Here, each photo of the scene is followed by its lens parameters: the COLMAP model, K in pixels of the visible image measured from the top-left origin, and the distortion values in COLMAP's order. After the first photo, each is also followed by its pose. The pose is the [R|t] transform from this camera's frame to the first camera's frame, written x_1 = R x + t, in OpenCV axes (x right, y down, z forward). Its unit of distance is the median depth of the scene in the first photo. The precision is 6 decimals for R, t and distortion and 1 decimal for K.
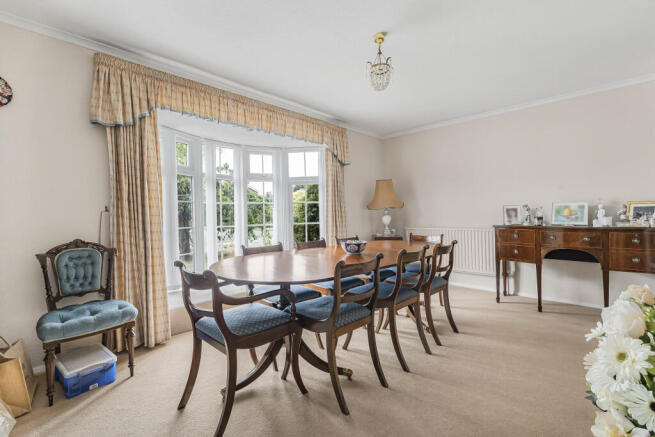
lens RADIAL K [[293.5, 0, 325.5], [0, 293.5, 210.5], [0, 0, 1]] dist [0.002400, -0.001267]
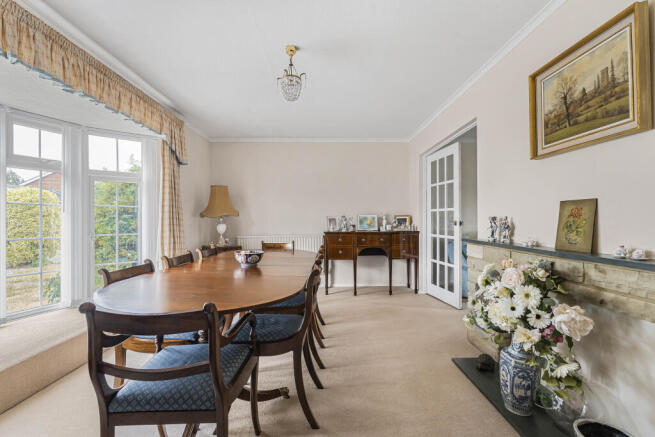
lens RADIAL K [[293.5, 0, 325.5], [0, 293.5, 210.5], [0, 0, 1]] dist [0.002400, -0.001267]
pose [[0.691165, 0.033584, 0.721917, -0.318911], [-0.010686, 0.999285, -0.036257, 0.005540], [-0.722618, 0.017346, 0.691030, 0.150229]]
